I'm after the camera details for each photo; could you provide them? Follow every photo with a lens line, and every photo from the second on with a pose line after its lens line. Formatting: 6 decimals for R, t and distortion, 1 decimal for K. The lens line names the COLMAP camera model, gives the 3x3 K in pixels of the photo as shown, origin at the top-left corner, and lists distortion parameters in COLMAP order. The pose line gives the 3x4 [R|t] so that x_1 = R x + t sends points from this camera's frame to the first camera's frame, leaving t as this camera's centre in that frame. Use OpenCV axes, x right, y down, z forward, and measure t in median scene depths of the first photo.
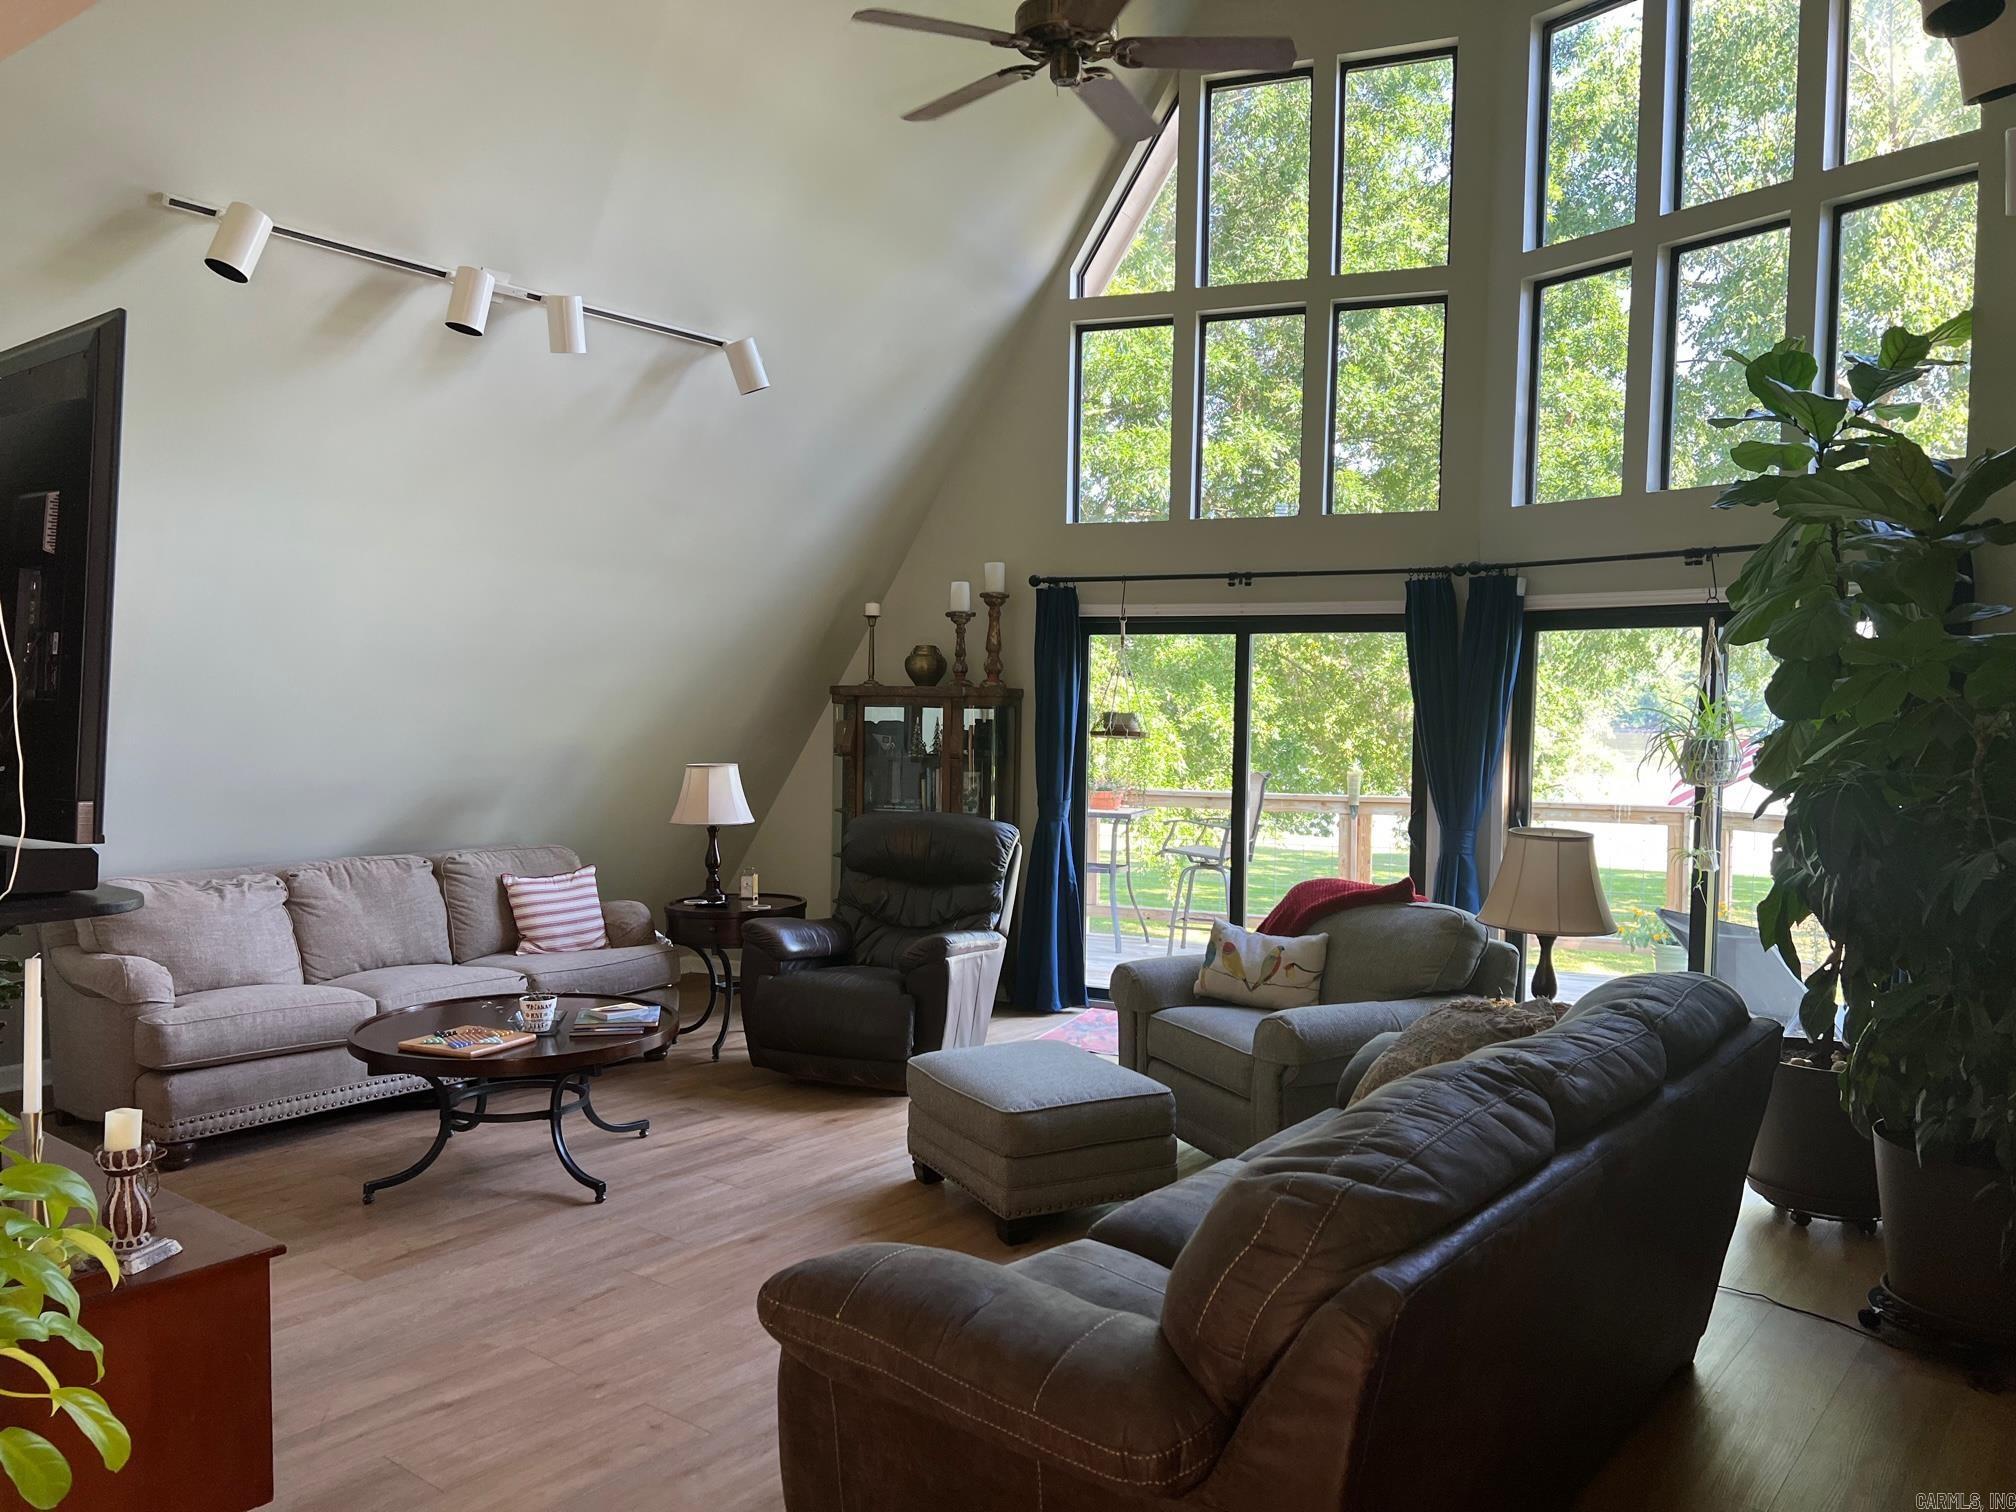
lens RADIAL K [[1491.5, 0, 1009.8], [0, 1491.5, 757.5], [0, 0, 1]] dist [0.061513, -0.071387]
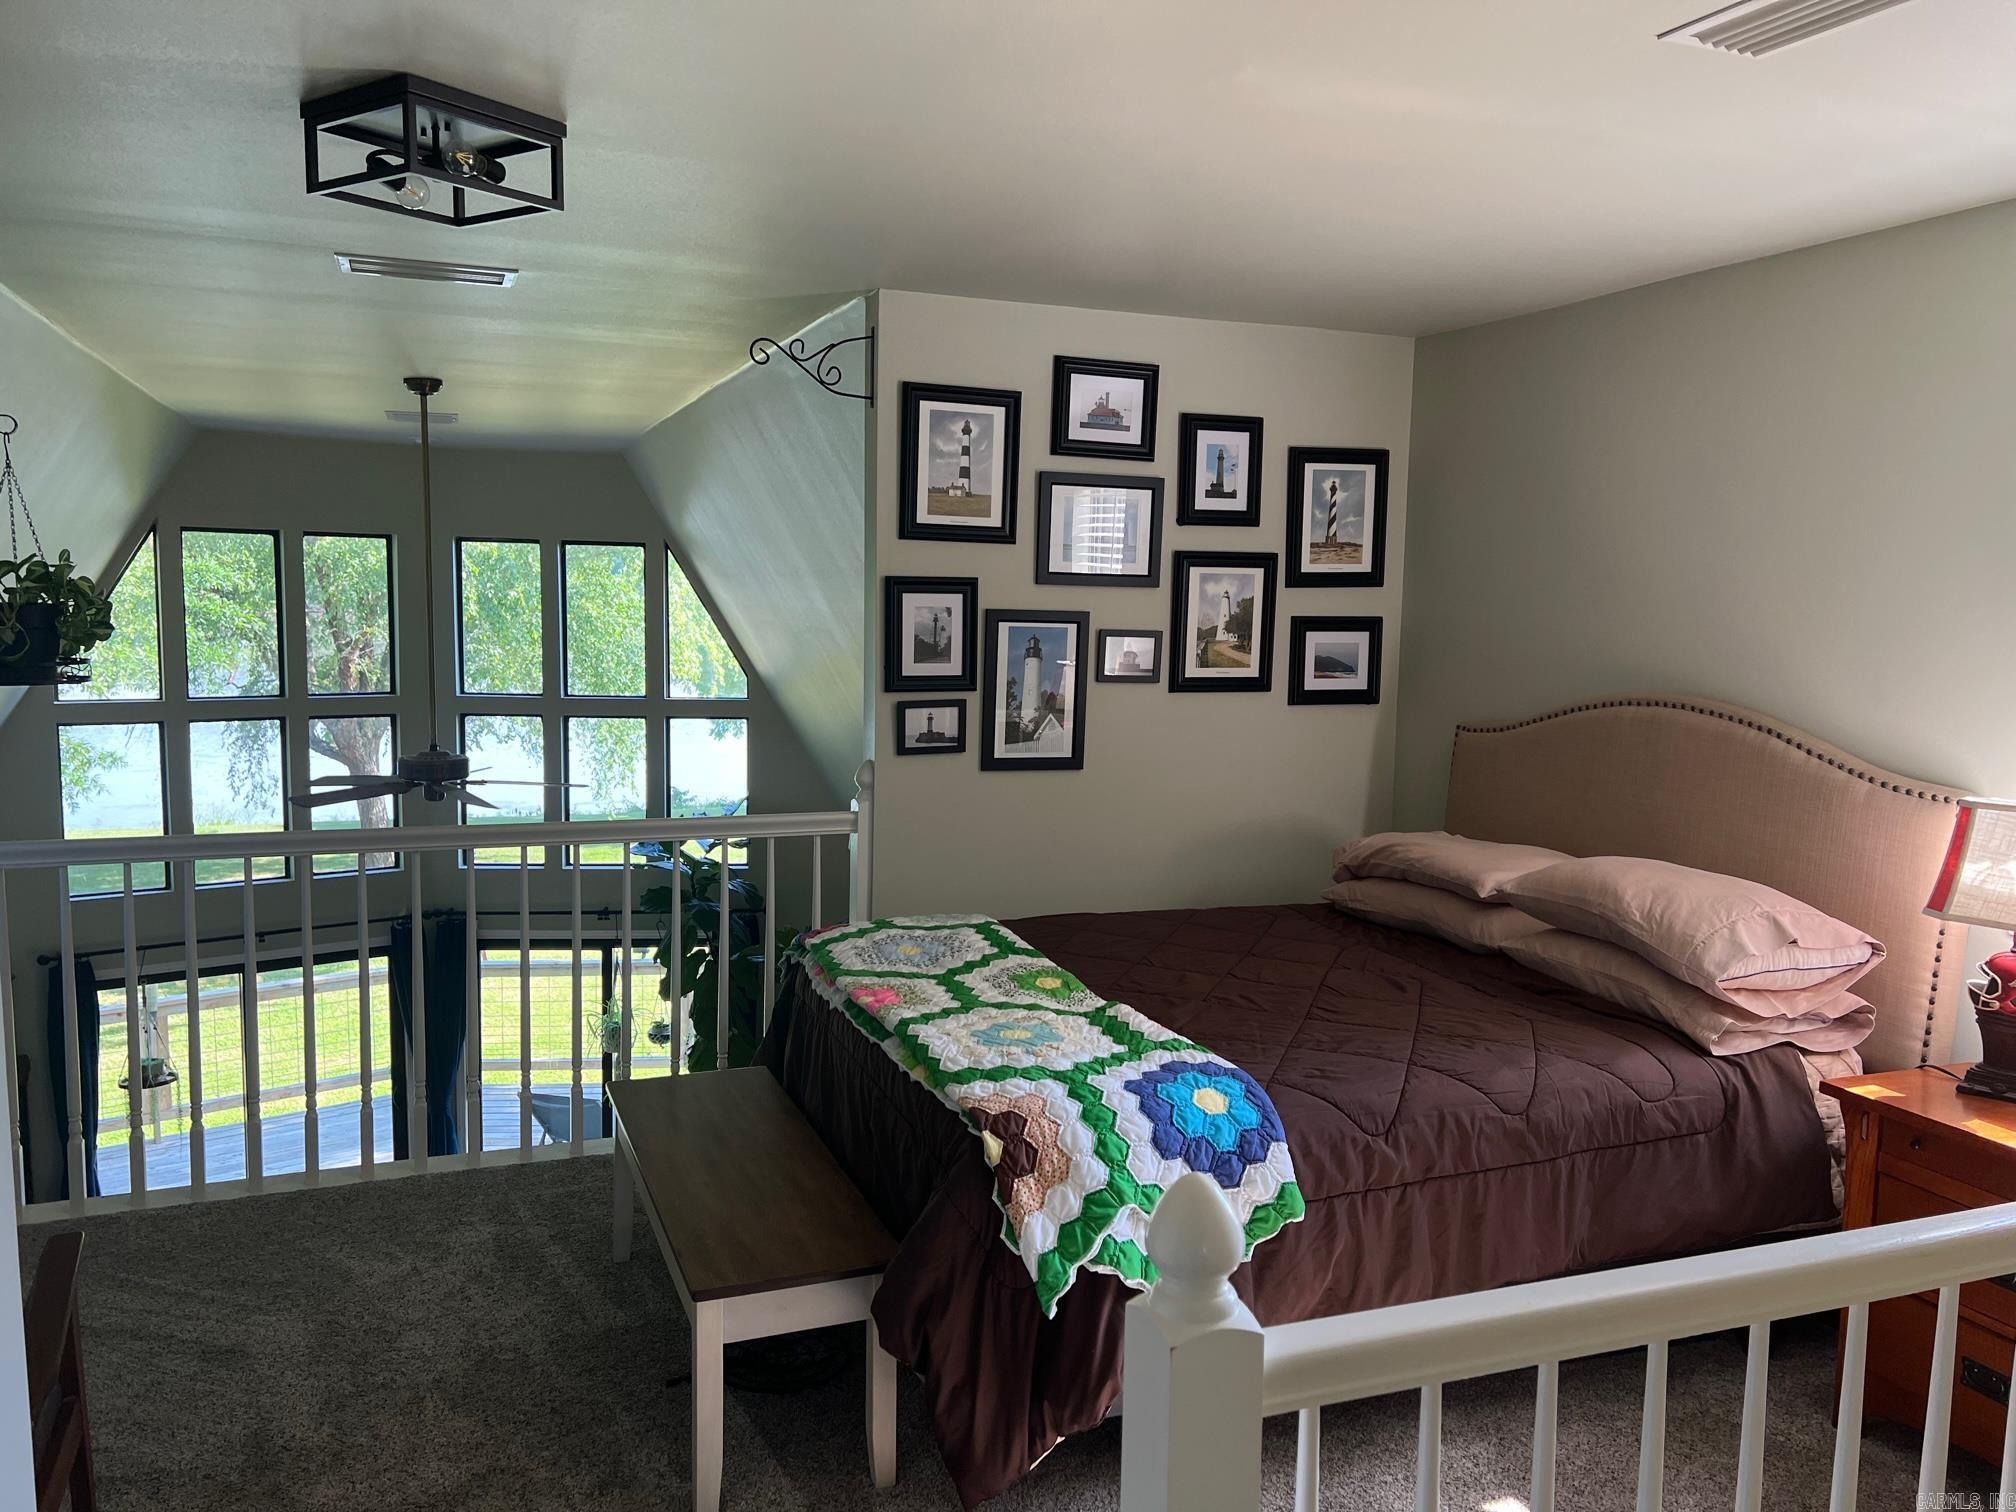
lens RADIAL K [[1491.5, 0, 999.7], [0, 1491.5, 765.1], [0, 0, 1]] dist [0.061513, -0.071387]
pose [[0.507563, -0.104751, 0.855224, -0.583564], [0.020837, 0.993784, 0.109356, -0.383202], [-0.861363, -0.037685, 0.506591, -0.162942]]
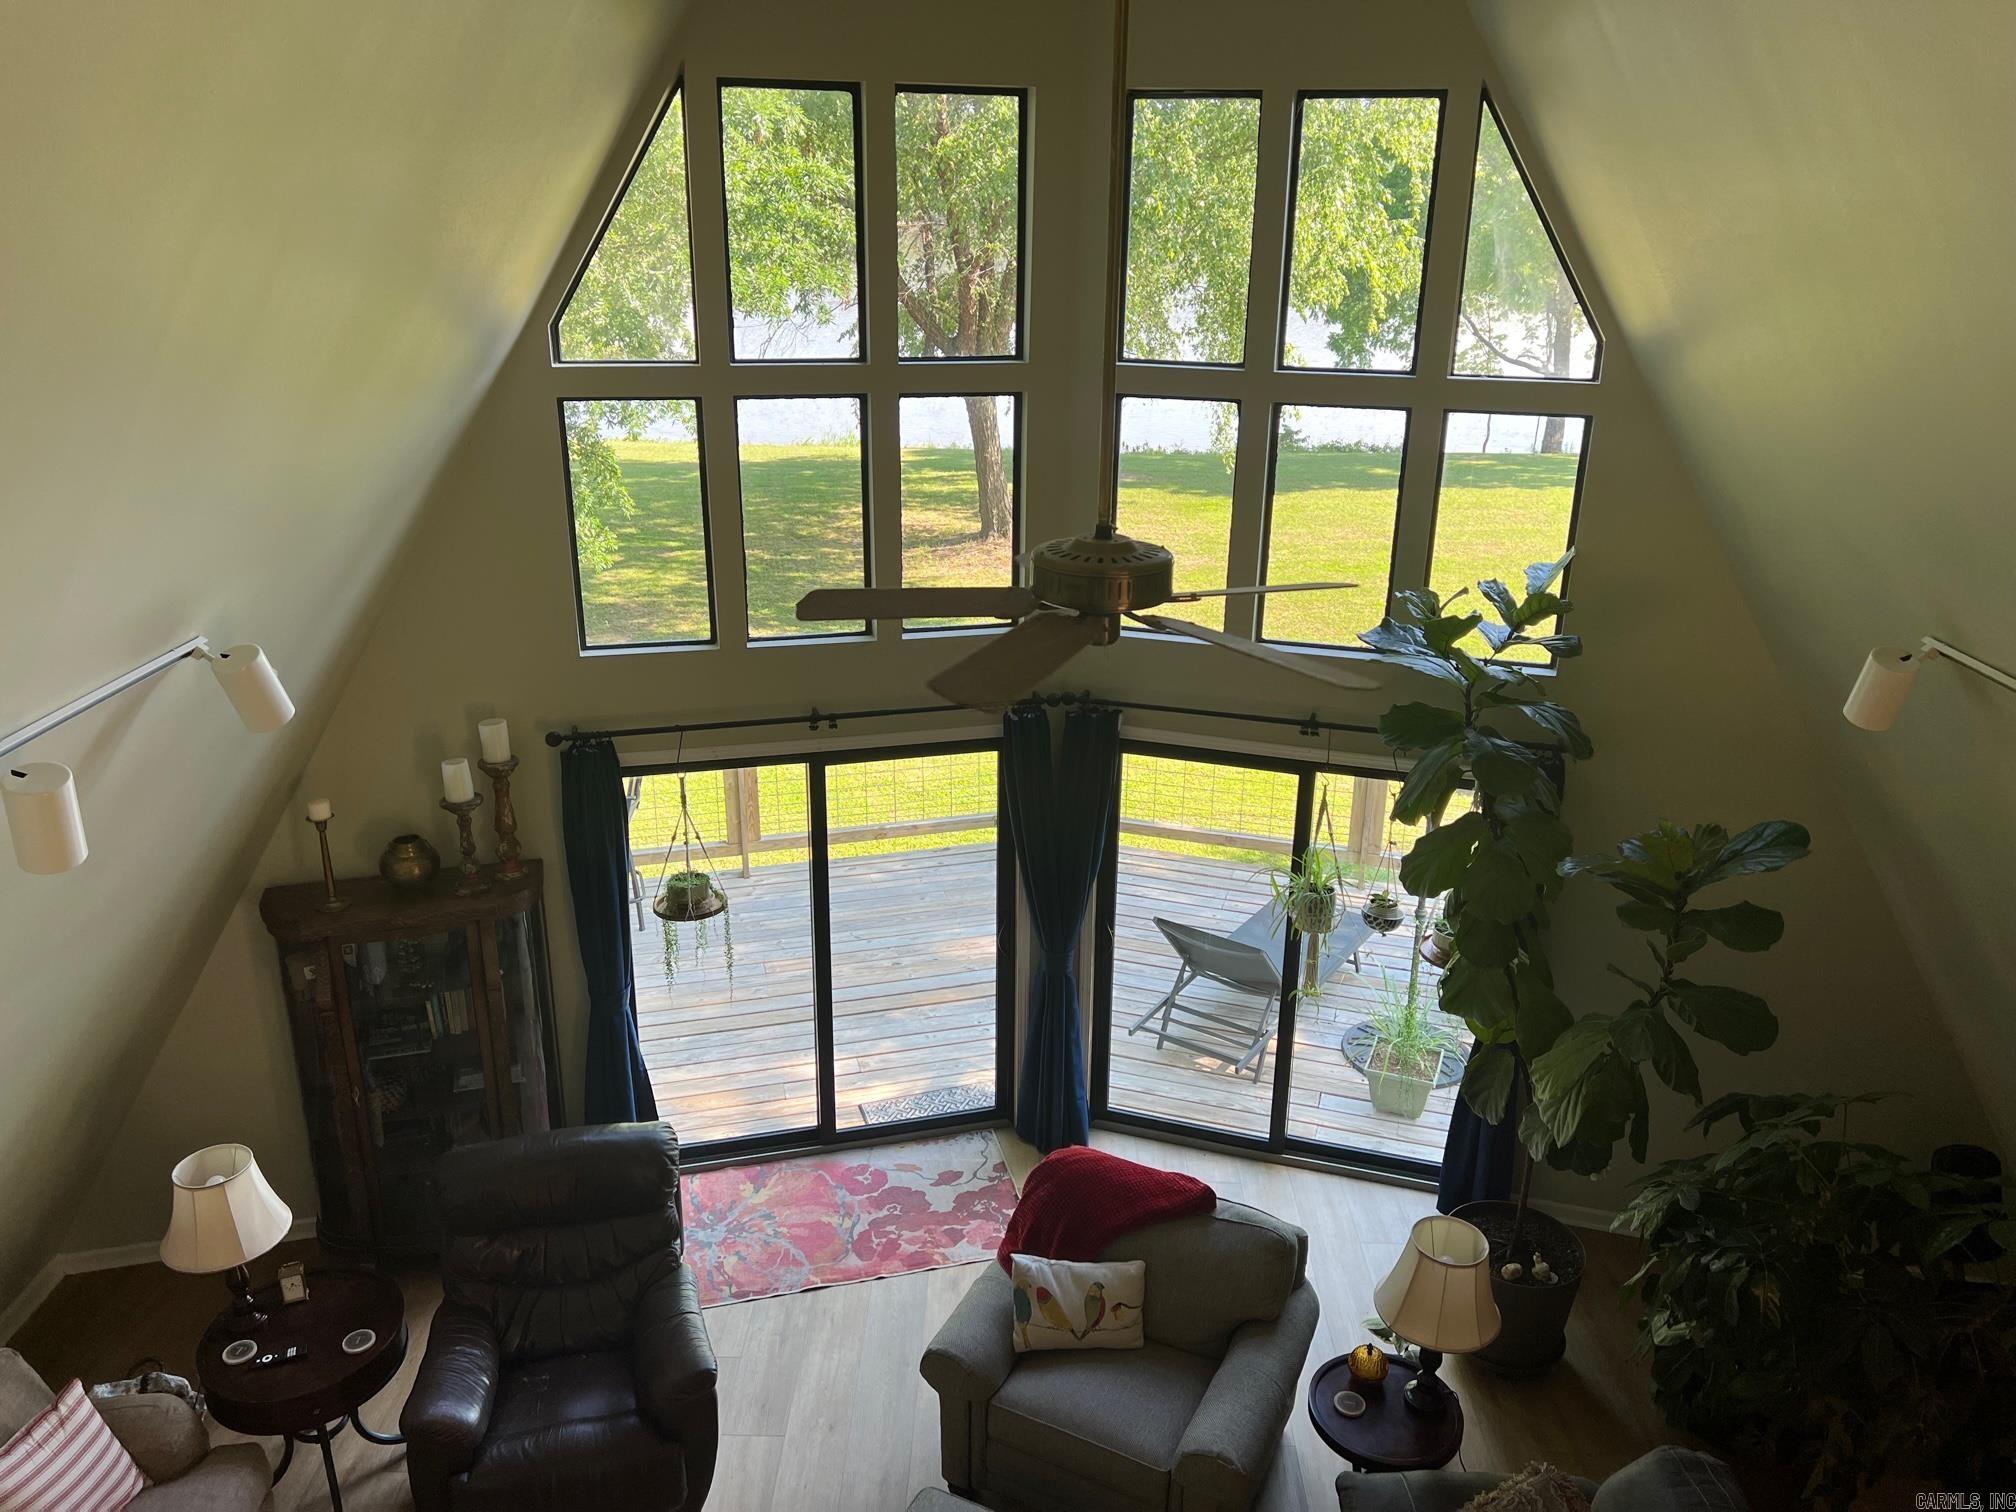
lens RADIAL K [[1491.5, 0, 1017.1], [0, 1491.5, 743.5], [0, 0, 1]] dist [0.061513, -0.071387]
pose [[0.790324, -0.215828, 0.573417, -0.251300], [0.021484, 0.945087, 0.326111, -0.382697], [-0.612313, -0.245413, 0.751562, 0.278152]]
